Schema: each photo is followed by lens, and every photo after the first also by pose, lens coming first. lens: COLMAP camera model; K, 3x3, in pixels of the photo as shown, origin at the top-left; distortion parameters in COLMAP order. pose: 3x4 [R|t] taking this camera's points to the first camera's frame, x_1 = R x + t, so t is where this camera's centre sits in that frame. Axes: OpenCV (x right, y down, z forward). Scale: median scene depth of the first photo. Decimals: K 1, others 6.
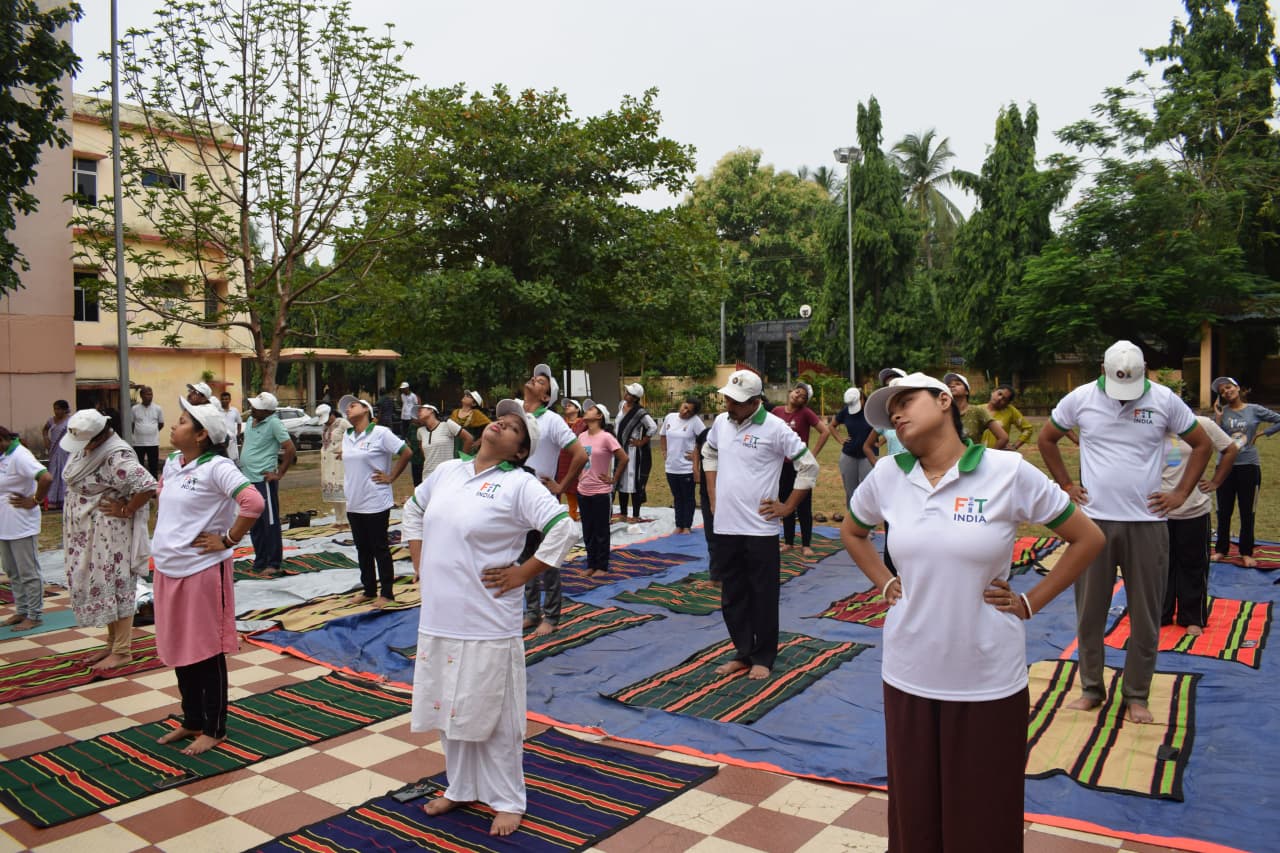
lens RADIAL K [[993.2, 0, 648.3], [0, 993.2, 425.3], [0, 0, 1]] dist [-0.095056, 0.013550]
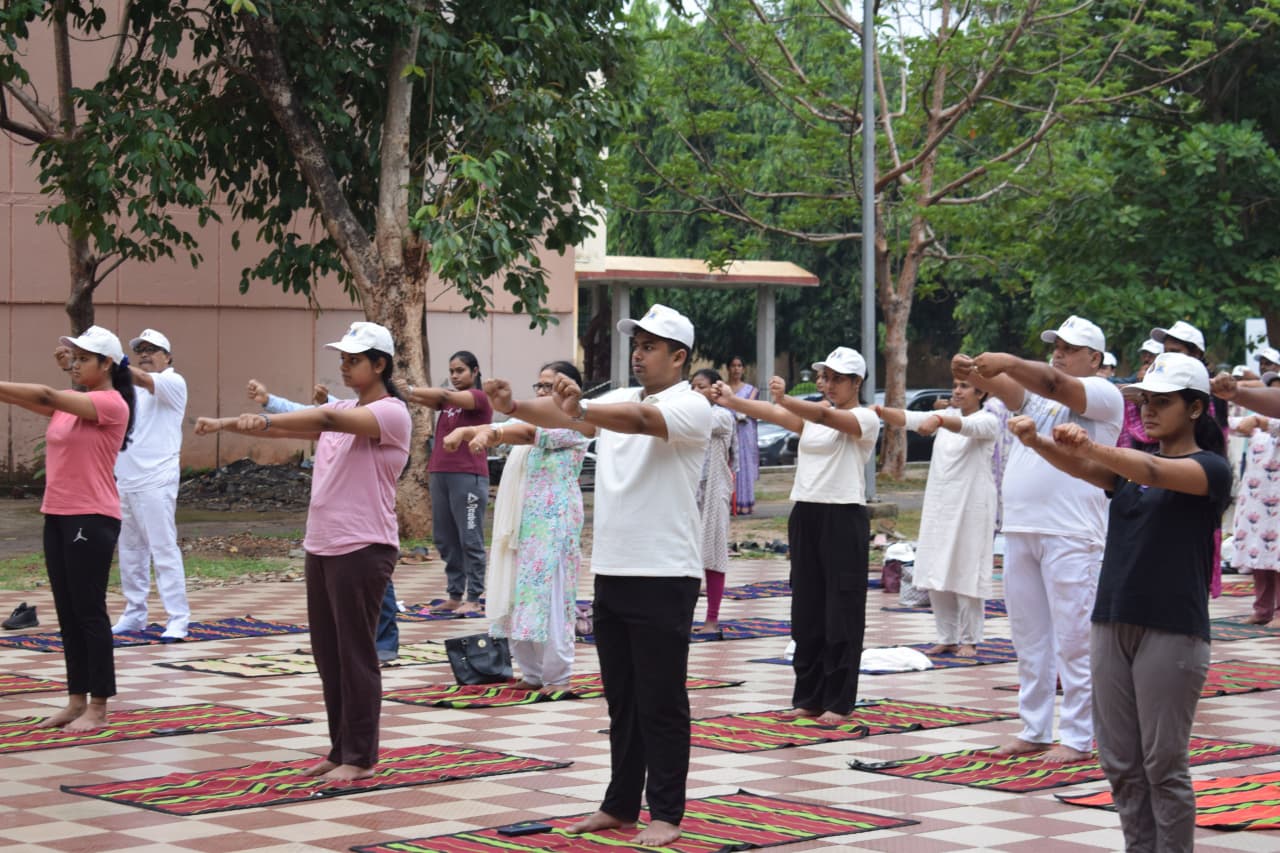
lens RADIAL K [[3108.5, 0, 640.0], [0, 3108.5, 426.5], [0, 0, 1]] dist [0.078090, 0.219564]
pose [[0.981125, 0.024468, -0.191818, -0.088849], [-0.027619, 0.999524, -0.013769, 0.019410], [0.191390, 0.018807, 0.981334, -0.422106]]
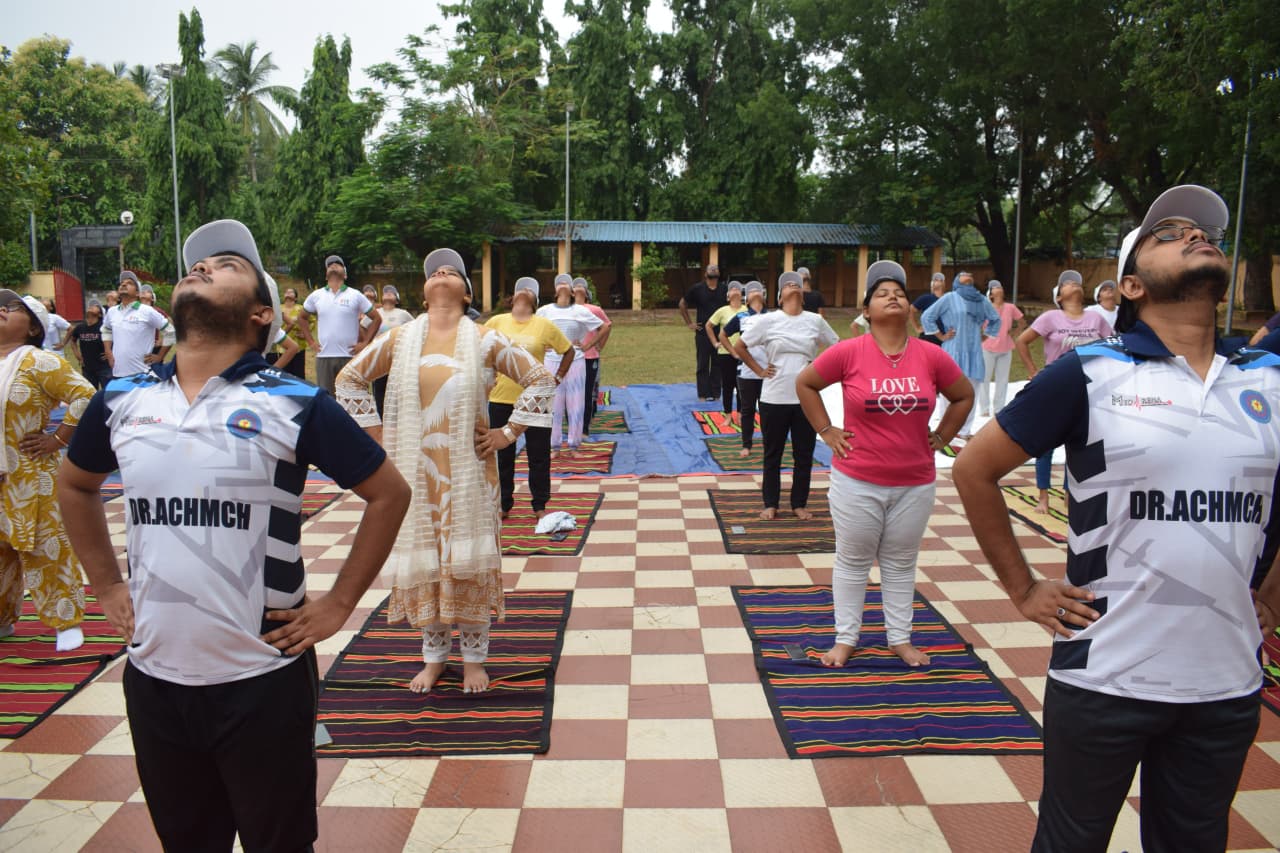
lens RADIAL K [[993.2, 0, 648.3], [0, 993.2, 425.3], [0, 0, 1]] dist [-0.095056, 0.013550]
pose [[0.794434, -0.067976, 0.603534, -0.027117], [0.011886, 0.995267, 0.096452, 0.005612], [-0.607234, -0.069451, 0.791482, -0.112958]]
